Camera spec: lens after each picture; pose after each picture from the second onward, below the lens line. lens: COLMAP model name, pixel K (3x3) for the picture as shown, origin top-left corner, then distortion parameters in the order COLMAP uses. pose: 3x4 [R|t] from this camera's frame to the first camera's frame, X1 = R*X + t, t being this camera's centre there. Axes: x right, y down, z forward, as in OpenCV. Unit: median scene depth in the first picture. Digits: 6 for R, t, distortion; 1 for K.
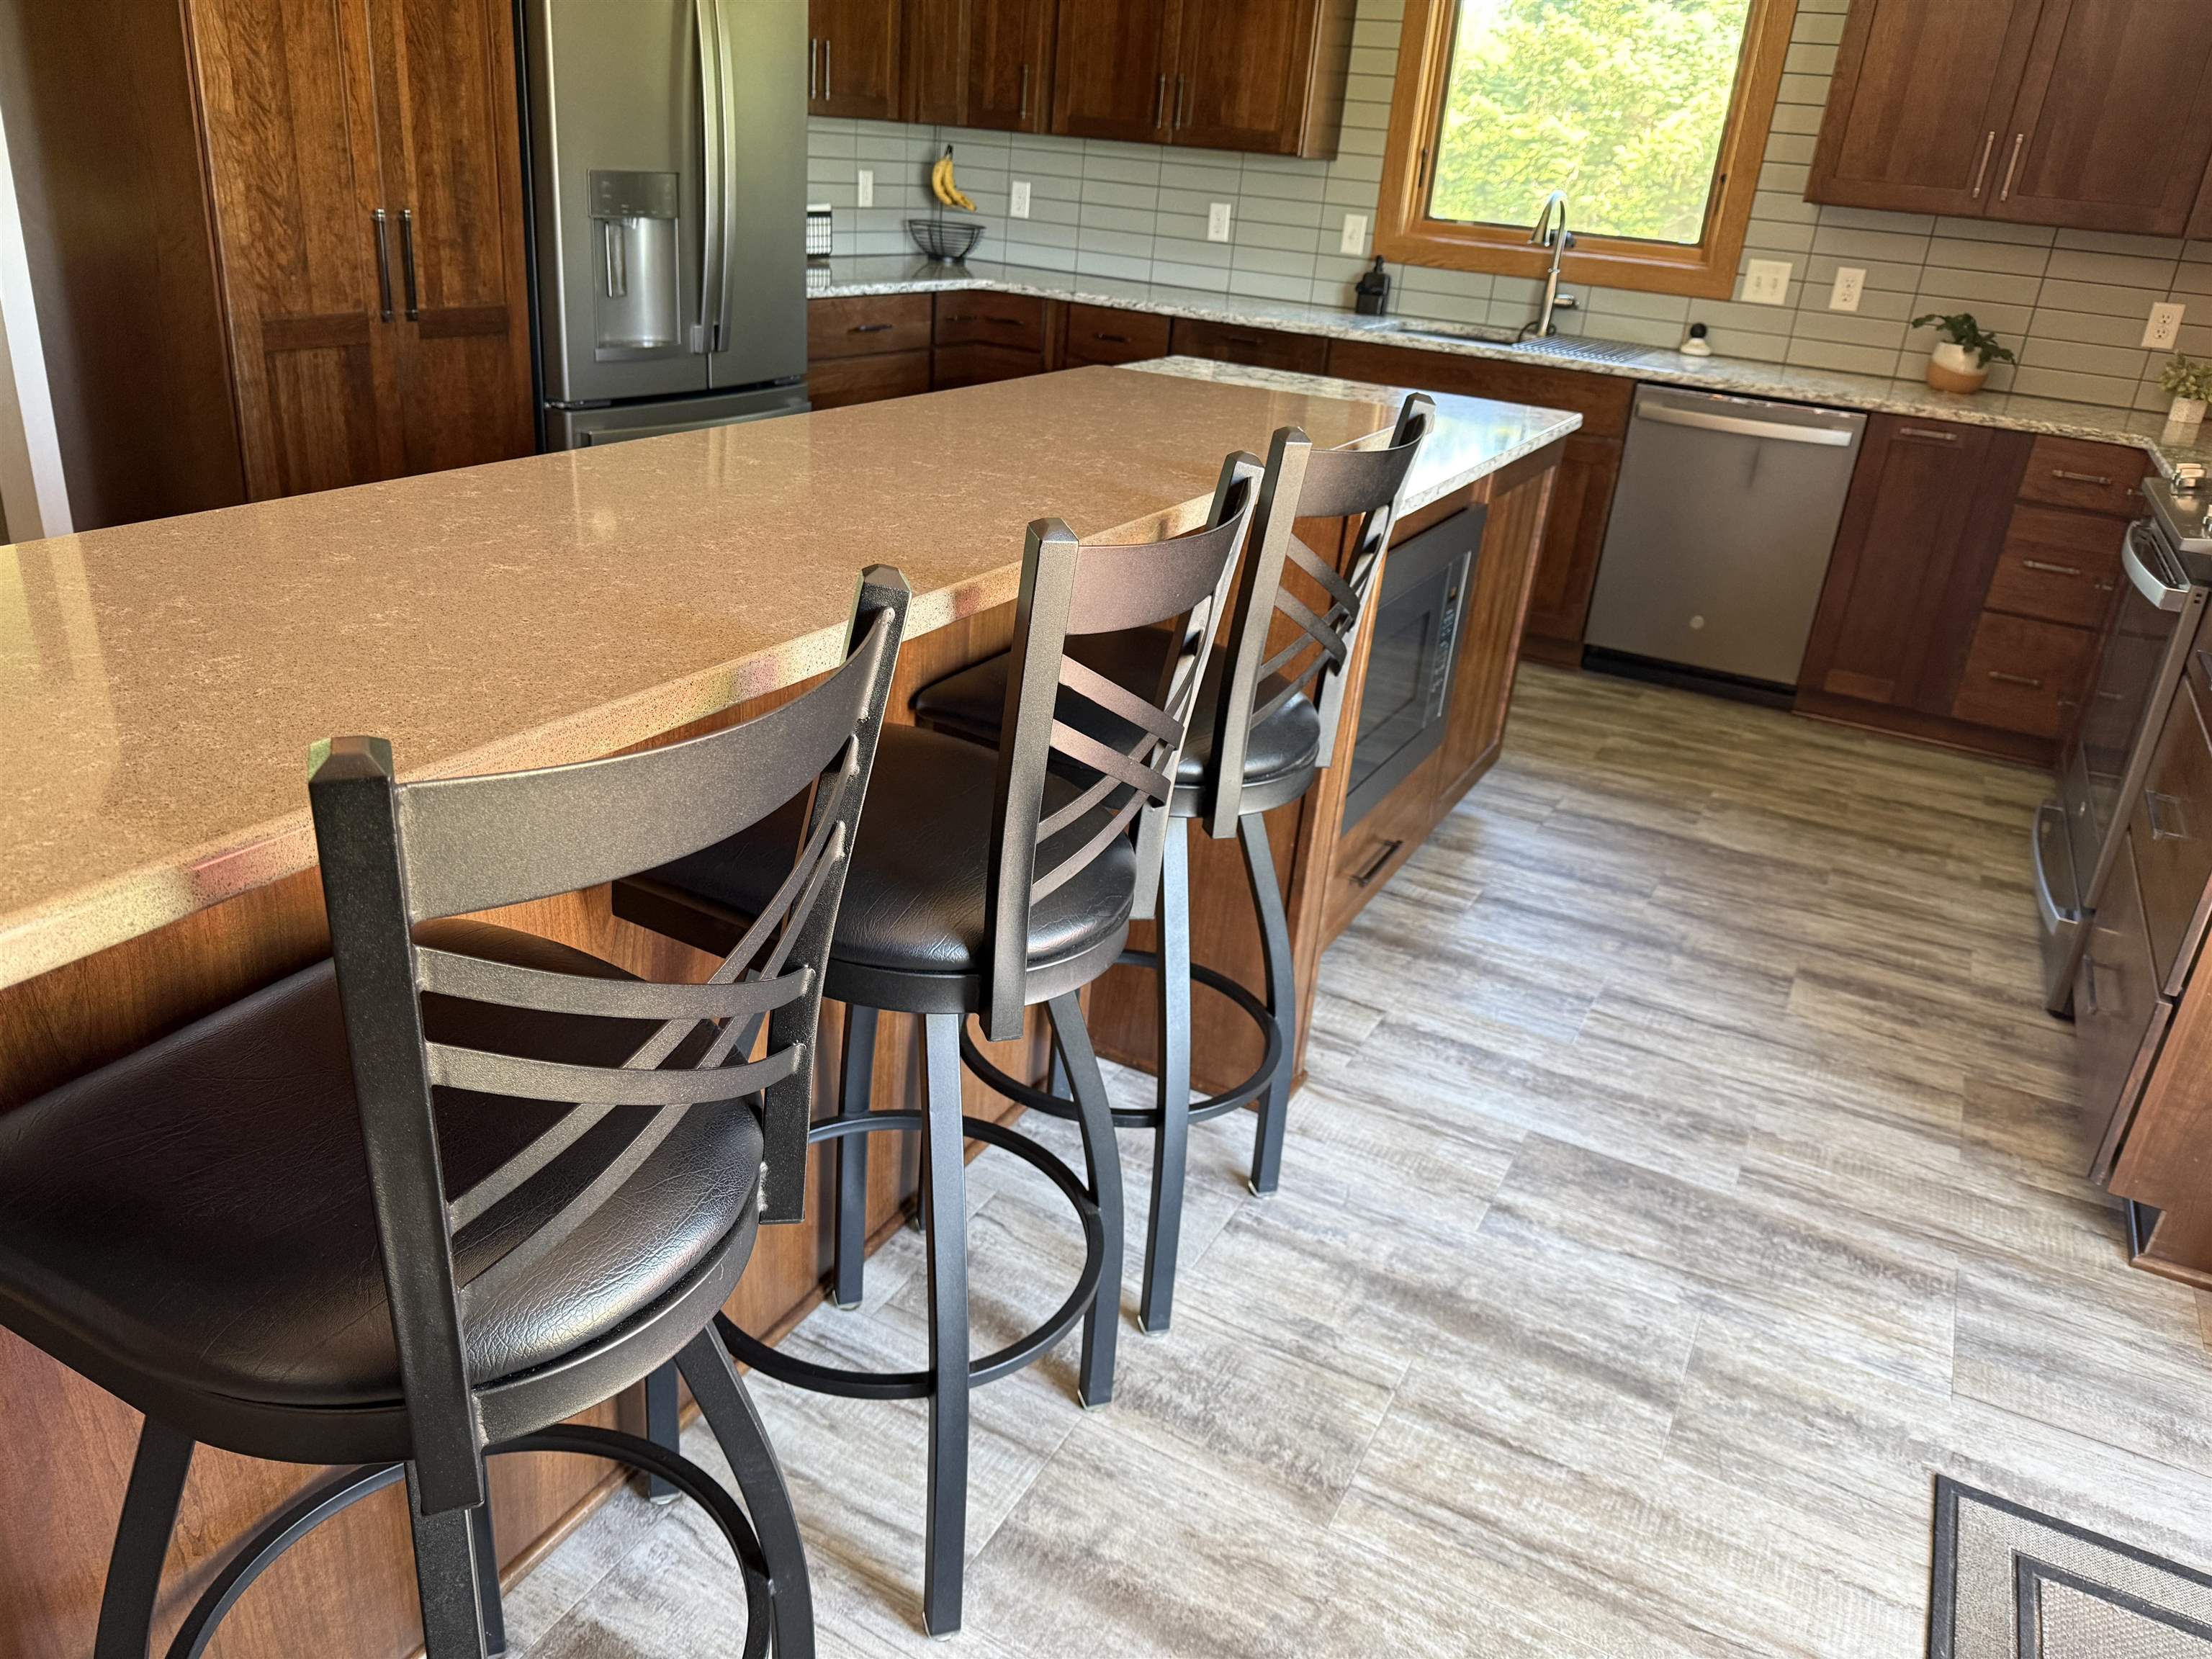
lens RADIAL K [[1589.0, 0, 1082.0], [0, 1589.0, 796.0], [0, 0, 1]] dist [0.070889, -0.083792]
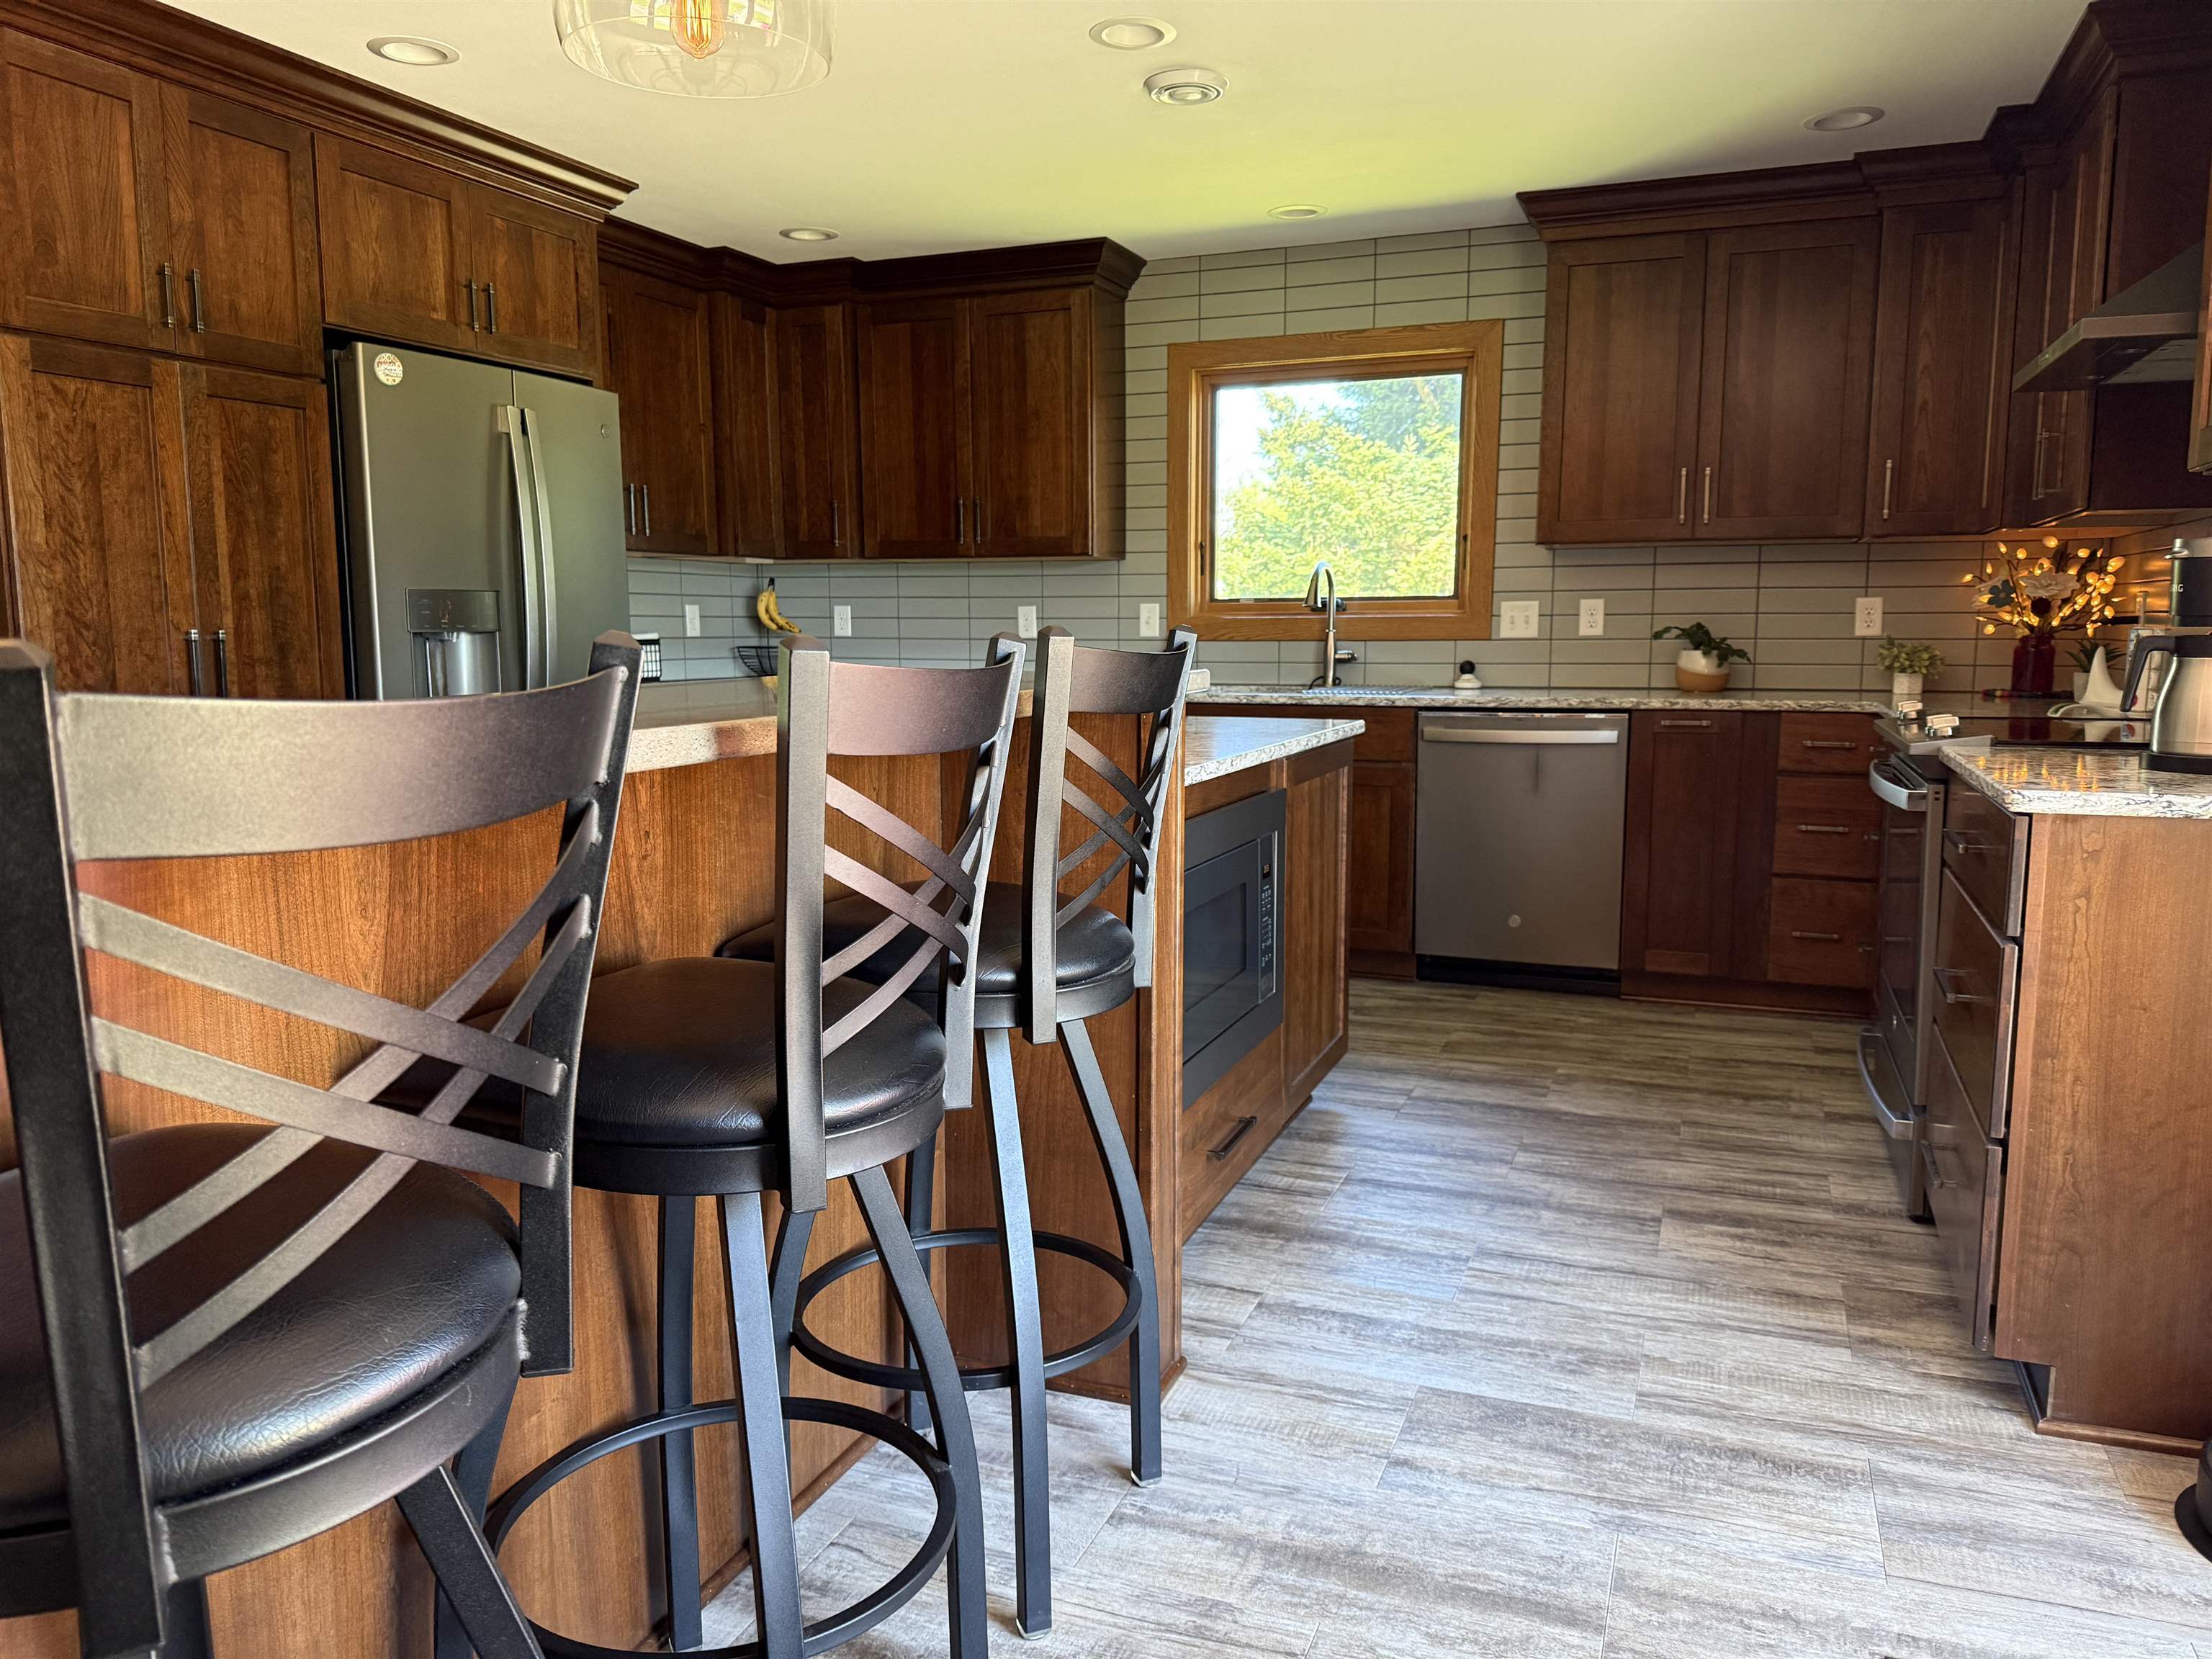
lens RADIAL K [[1589.0, 0, 1102.9], [0, 1589.0, 837.7], [0, 0, 1]] dist [0.070889, -0.083792]
pose [[0.990561, -0.095348, 0.098477, 0.026535], [0.118228, 0.957847, -0.261824, 0.107500], [-0.069362, 0.270995, 0.960078, 0.010305]]
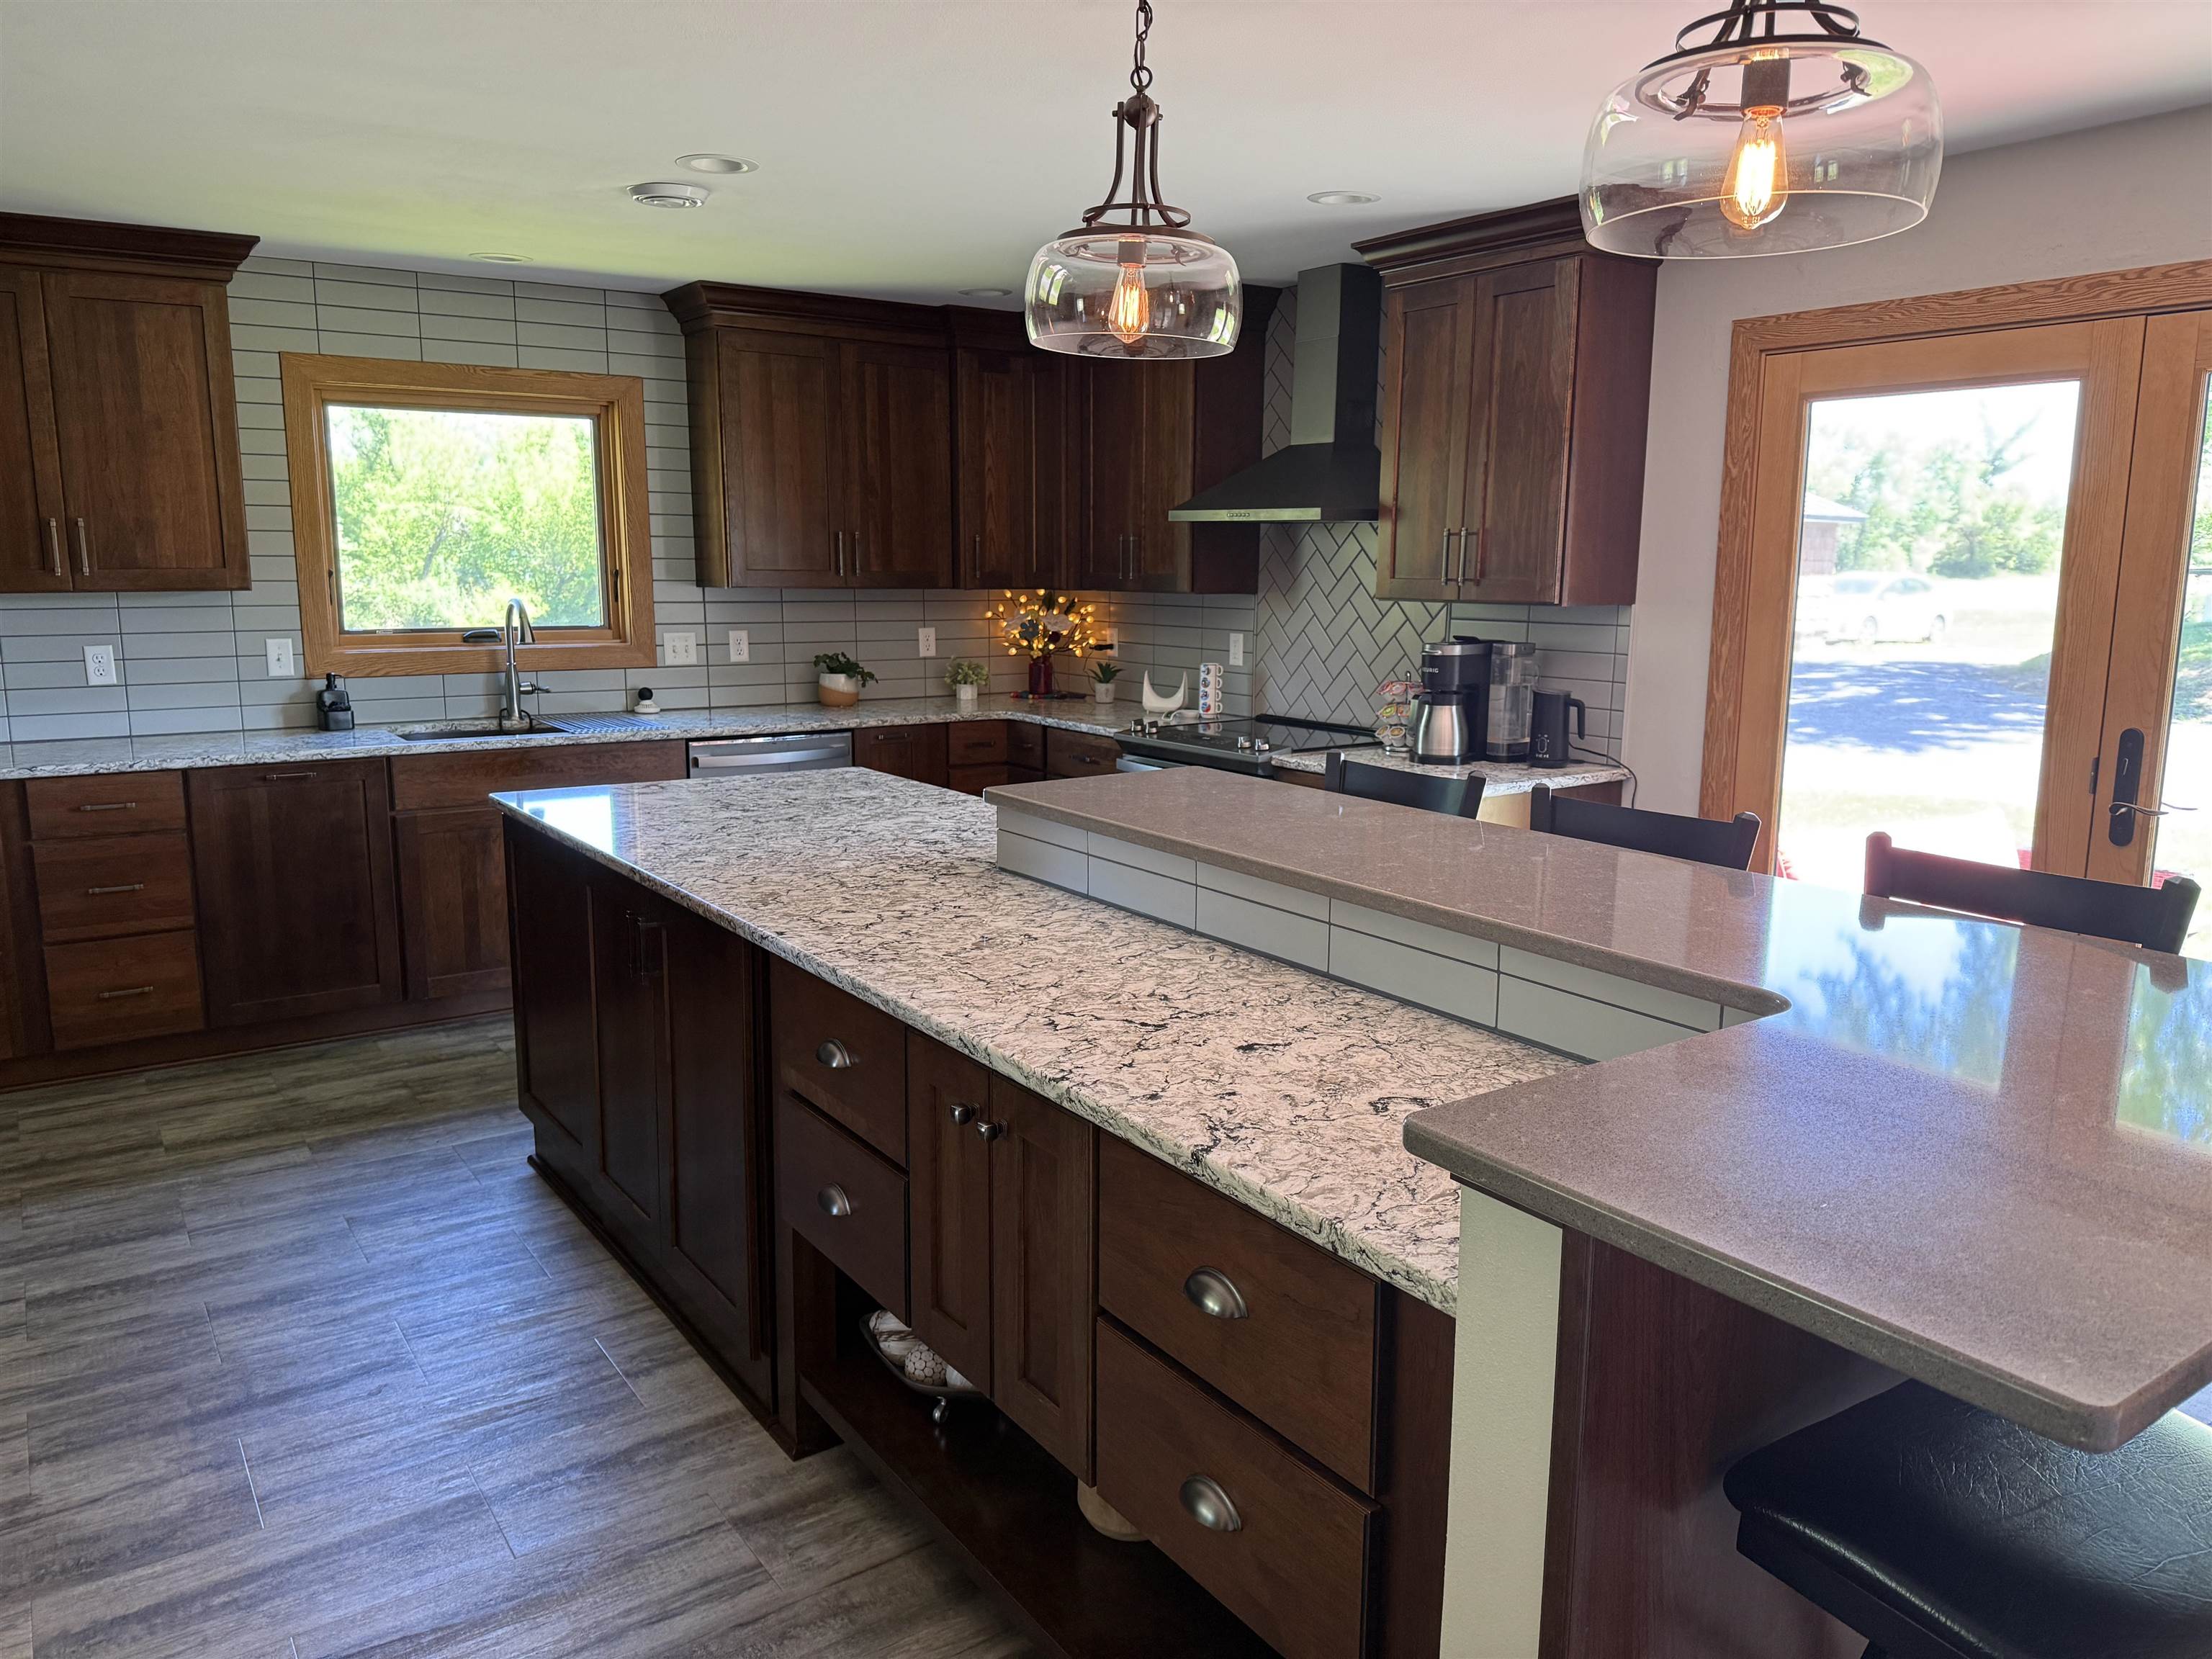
lens RADIAL K [[1589.0, 0, 1096.4], [0, 1589.0, 826.3], [0, 0, 1]] dist [0.070889, -0.083792]
pose [[0.458616, -0.225997, 0.859416, -0.713687], [0.381450, 0.923553, 0.039307, -0.164374], [-0.802600, 0.309797, 0.509763, 0.217878]]
